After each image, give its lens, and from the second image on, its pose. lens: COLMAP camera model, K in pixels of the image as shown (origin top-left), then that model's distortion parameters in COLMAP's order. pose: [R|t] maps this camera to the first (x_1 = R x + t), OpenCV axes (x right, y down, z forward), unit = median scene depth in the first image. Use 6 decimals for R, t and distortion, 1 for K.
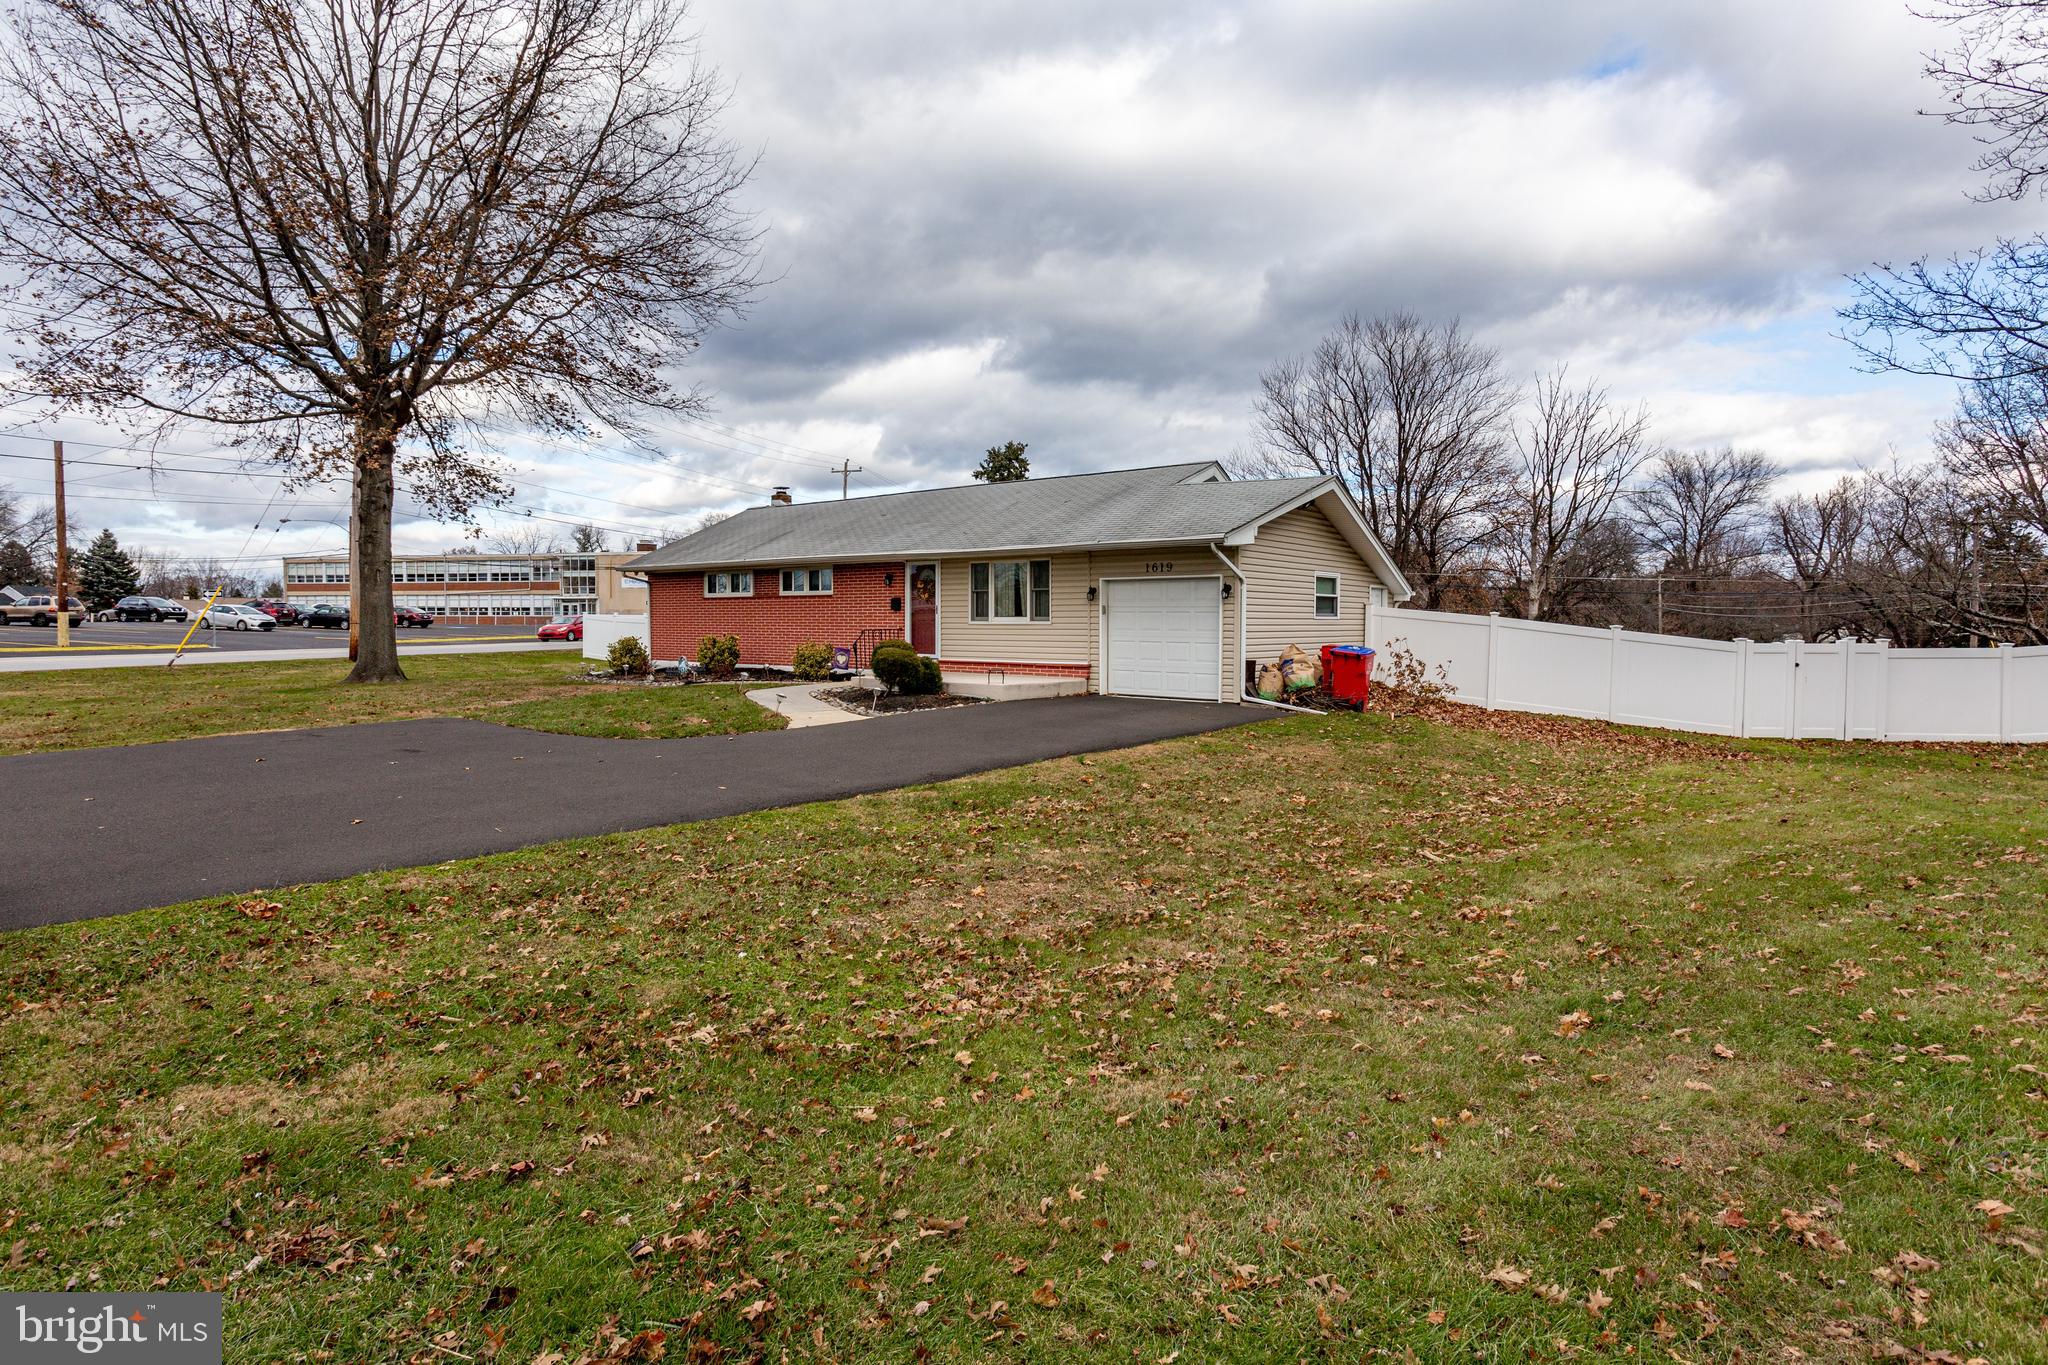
lens RADIAL K [[1129.5, 0, 1024.0], [0, 1129.5, 682.5], [0, 0, 1]] dist [-0.000261, 0.000457]
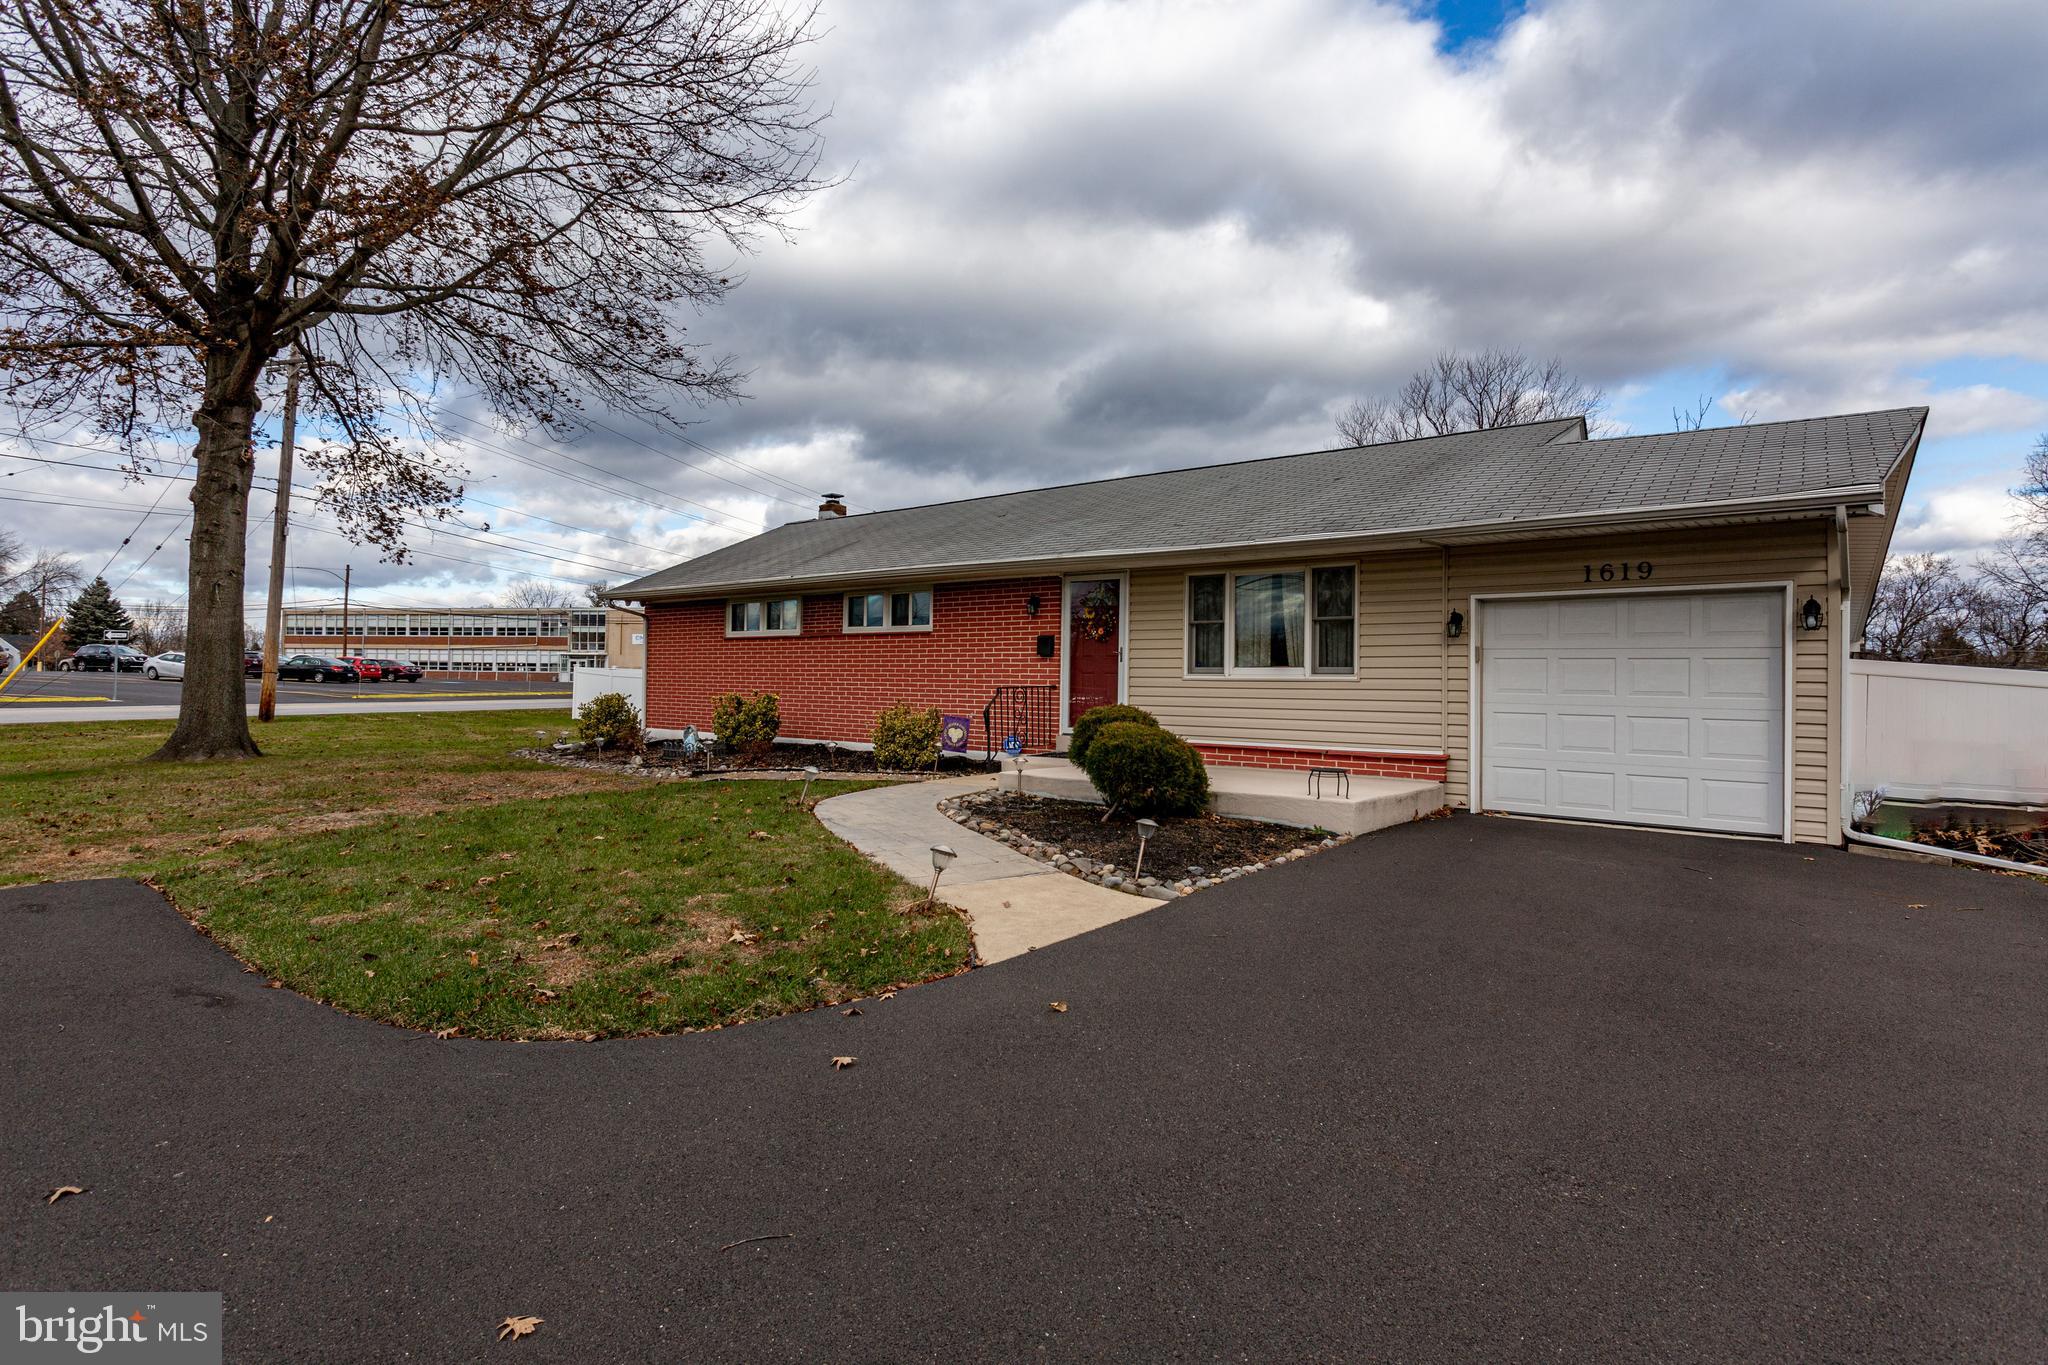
lens RADIAL K [[1042.5, 0, 1036.8], [0, 1042.5, 686.3], [0, 0, 1]] dist [0.000500, 0.000408]
pose [[0.999636, 0.013546, 0.023326, -0.118815], [-0.012269, 0.998463, -0.054052, -0.015446], [-0.024022, 0.053746, 0.998266, 0.400312]]
